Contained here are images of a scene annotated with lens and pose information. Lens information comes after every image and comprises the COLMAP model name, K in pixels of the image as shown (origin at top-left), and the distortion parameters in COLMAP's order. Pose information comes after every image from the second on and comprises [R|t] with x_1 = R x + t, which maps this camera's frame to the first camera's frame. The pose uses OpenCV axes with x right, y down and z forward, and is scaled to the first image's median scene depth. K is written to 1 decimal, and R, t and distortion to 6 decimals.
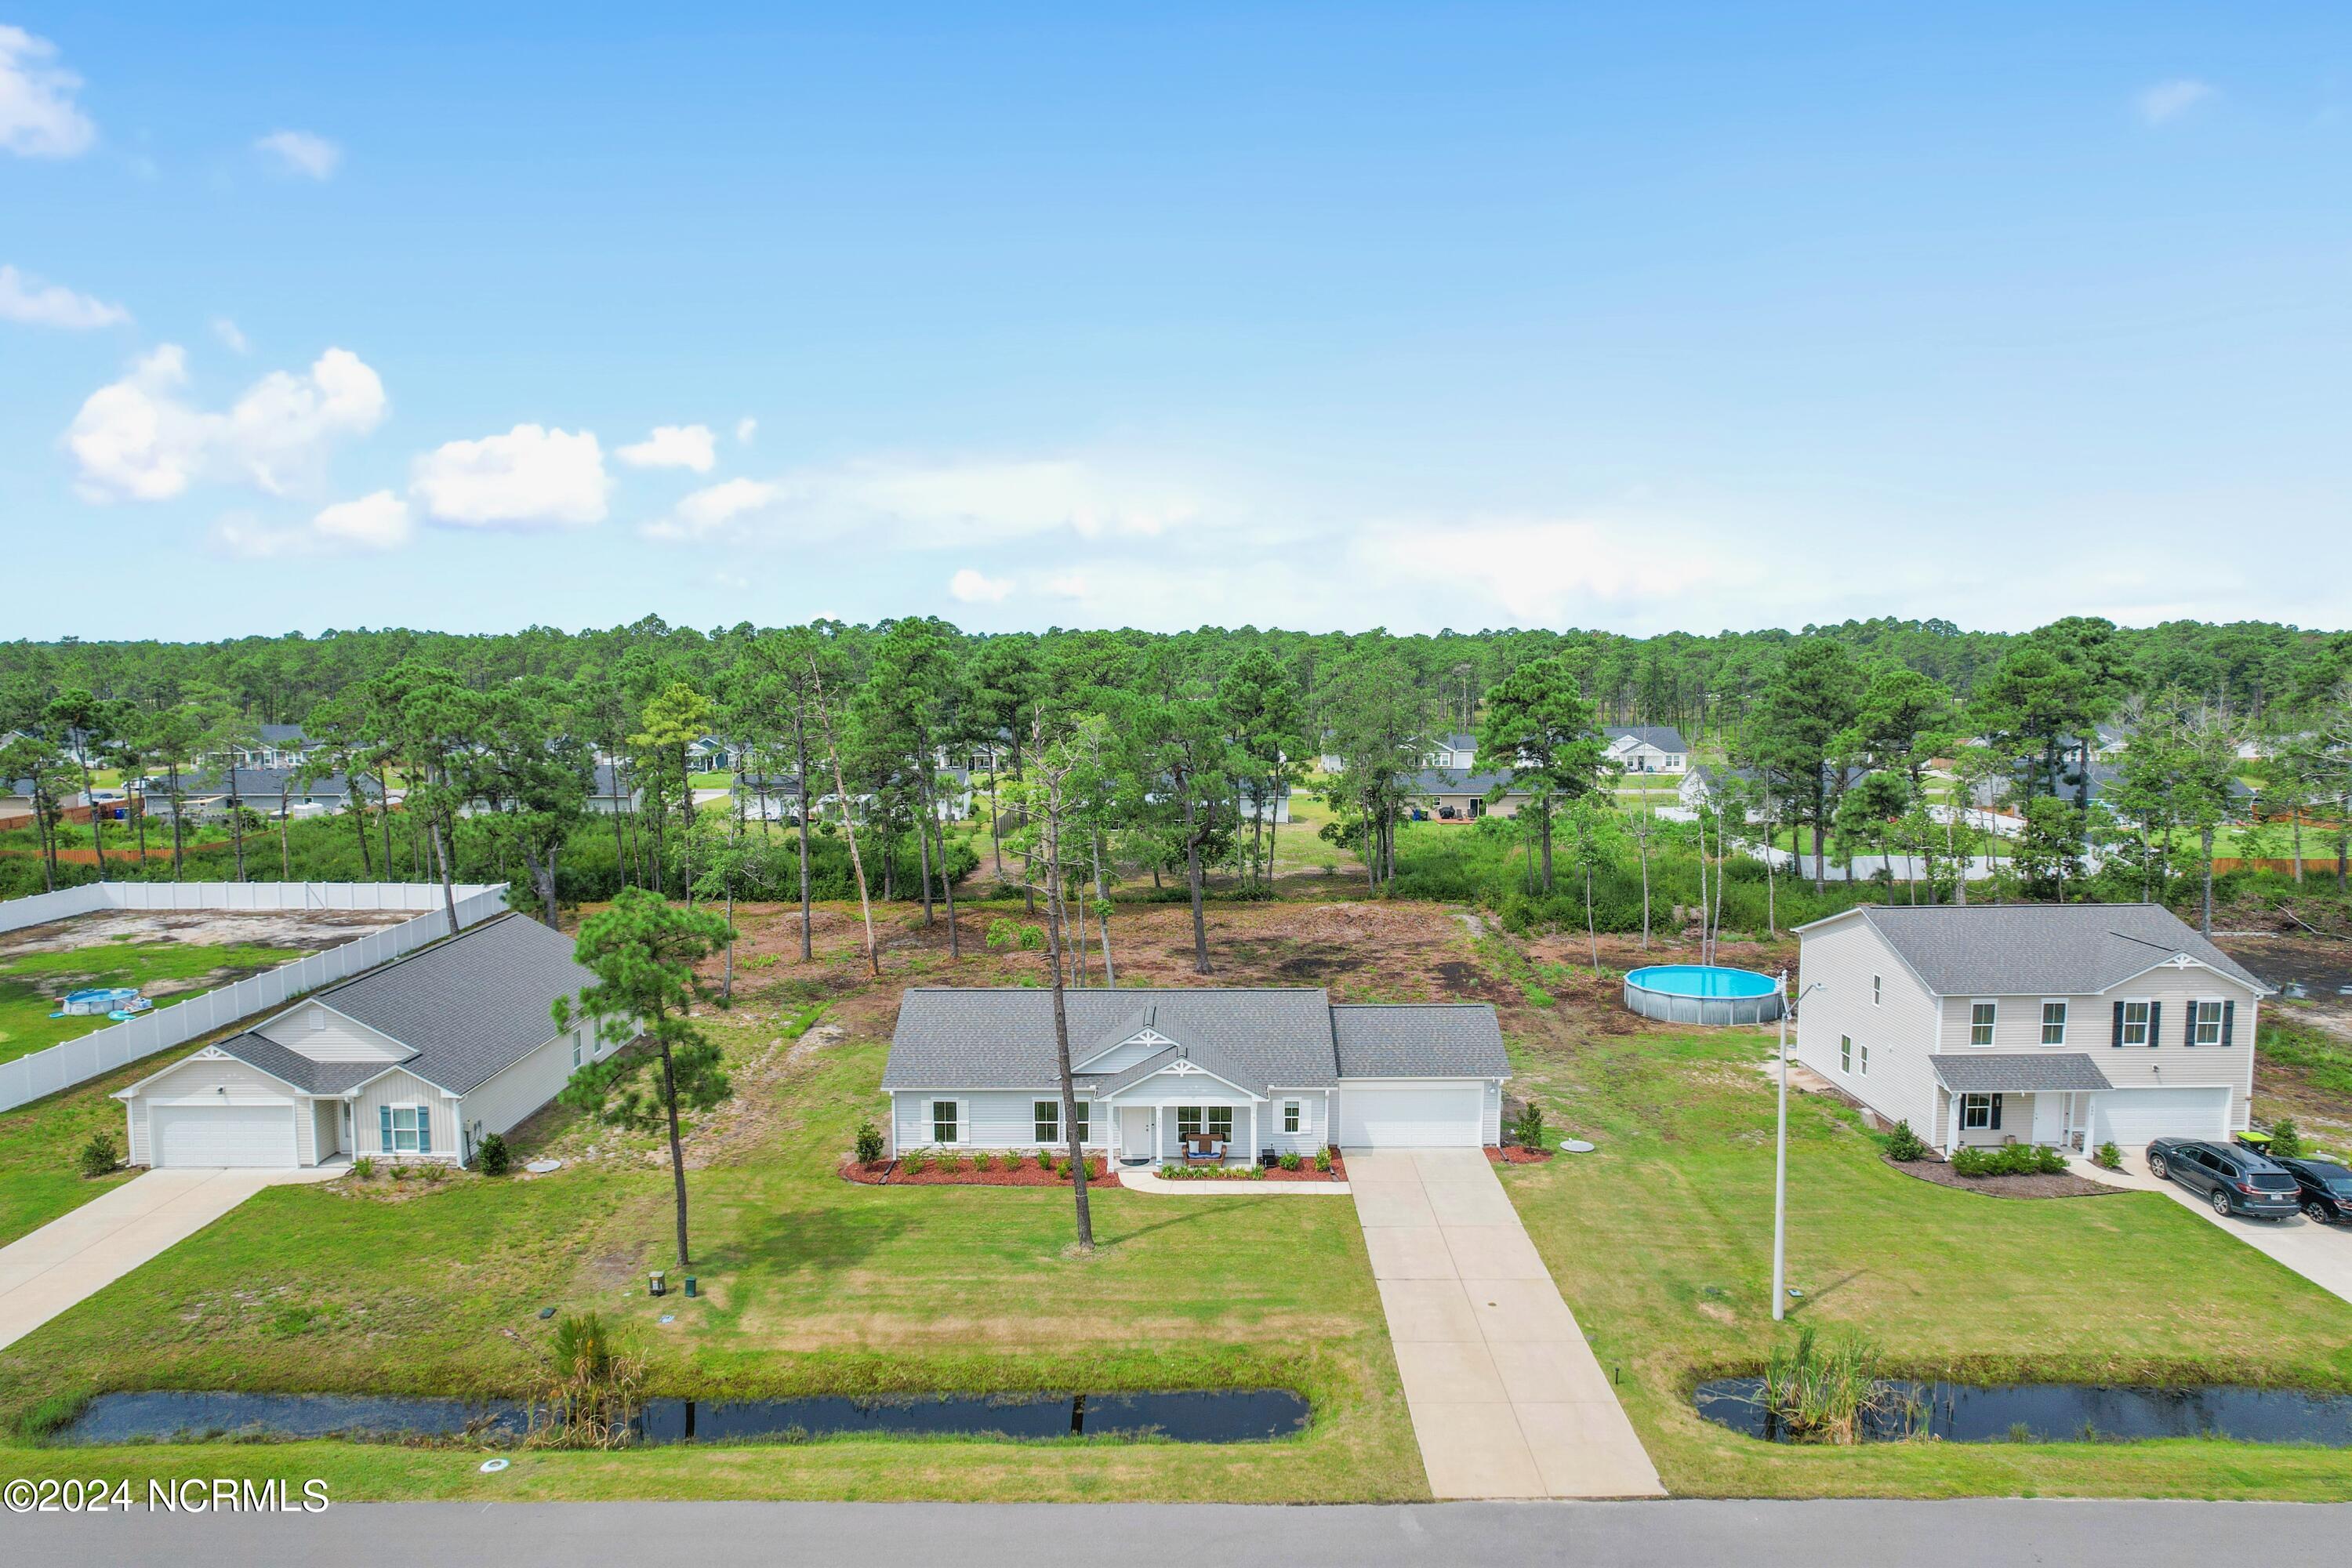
lens RADIAL K [[1495.9, 0, 1171.5], [0, 1495.9, 794.7], [0, 0, 1]] dist [-0.059142, 0.040856]
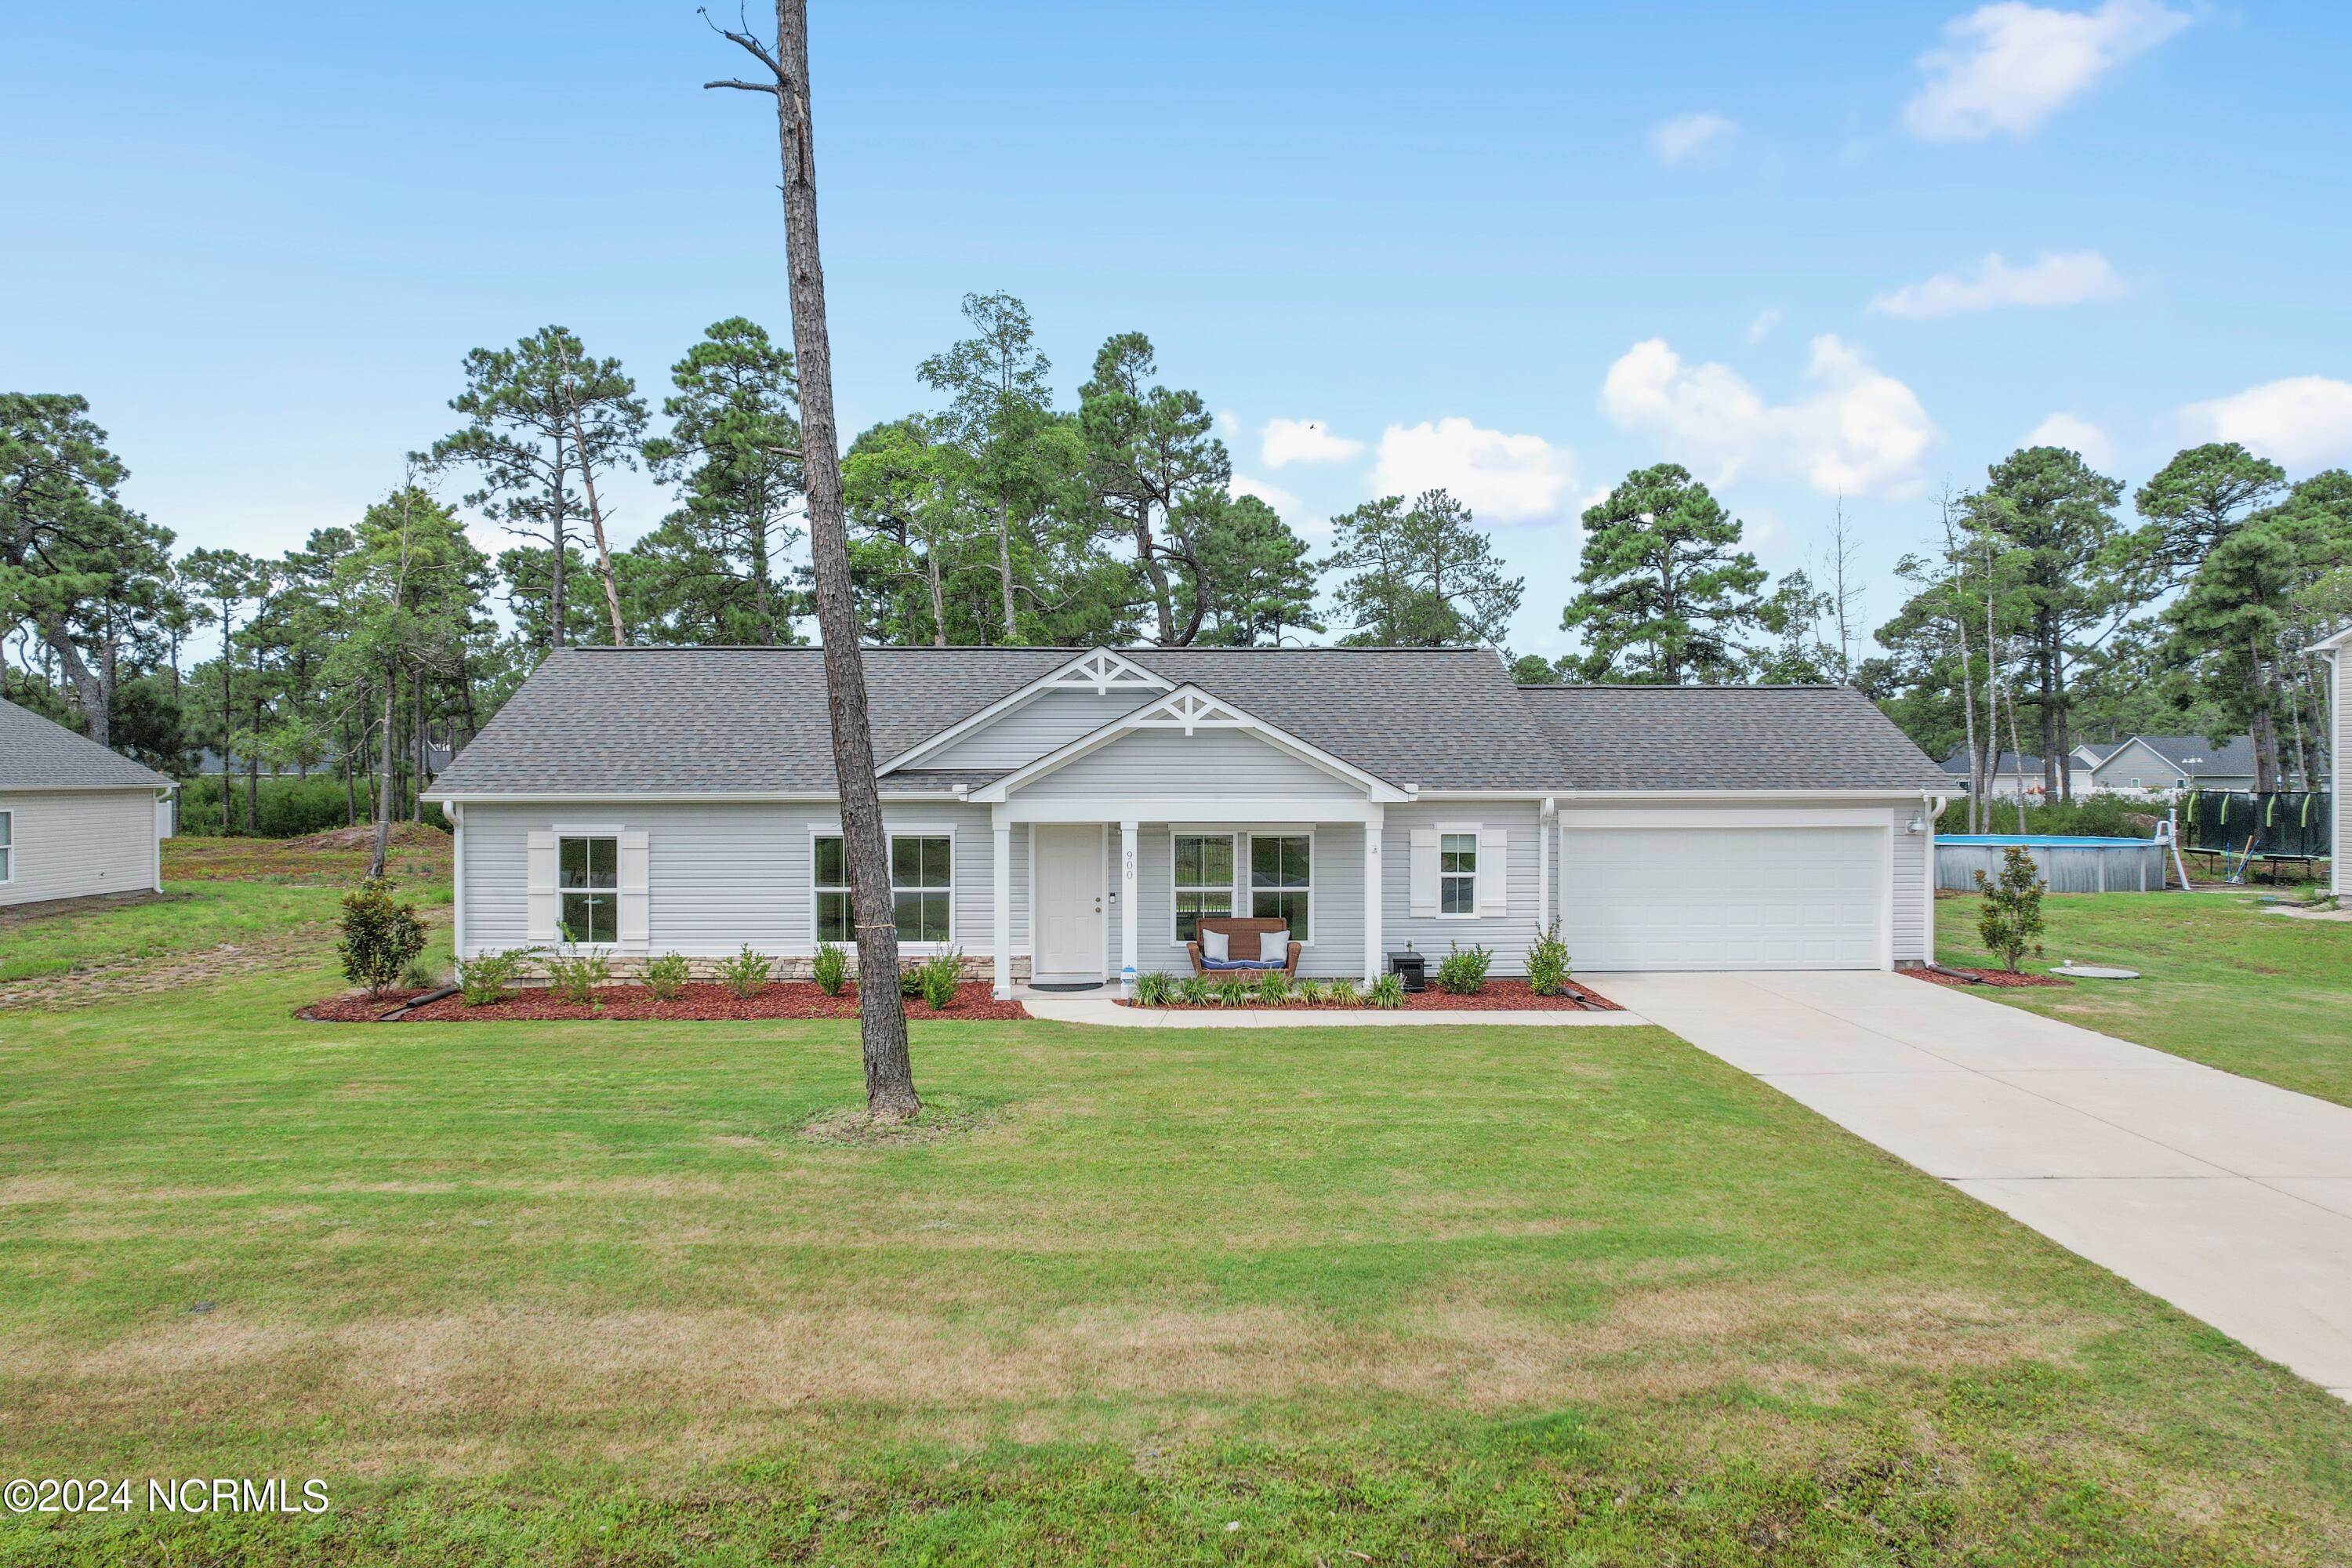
lens RADIAL K [[1495.9, 0, 1183.9], [0, 1495.9, 778.2], [0, 0, 1]] dist [-0.059142, 0.040856]
pose [[0.999082, 0.004727, 0.042588, -0.011071], [-0.000537, 0.995199, -0.097868, 0.243470], [-0.042846, 0.097755, 0.994288, 0.636012]]
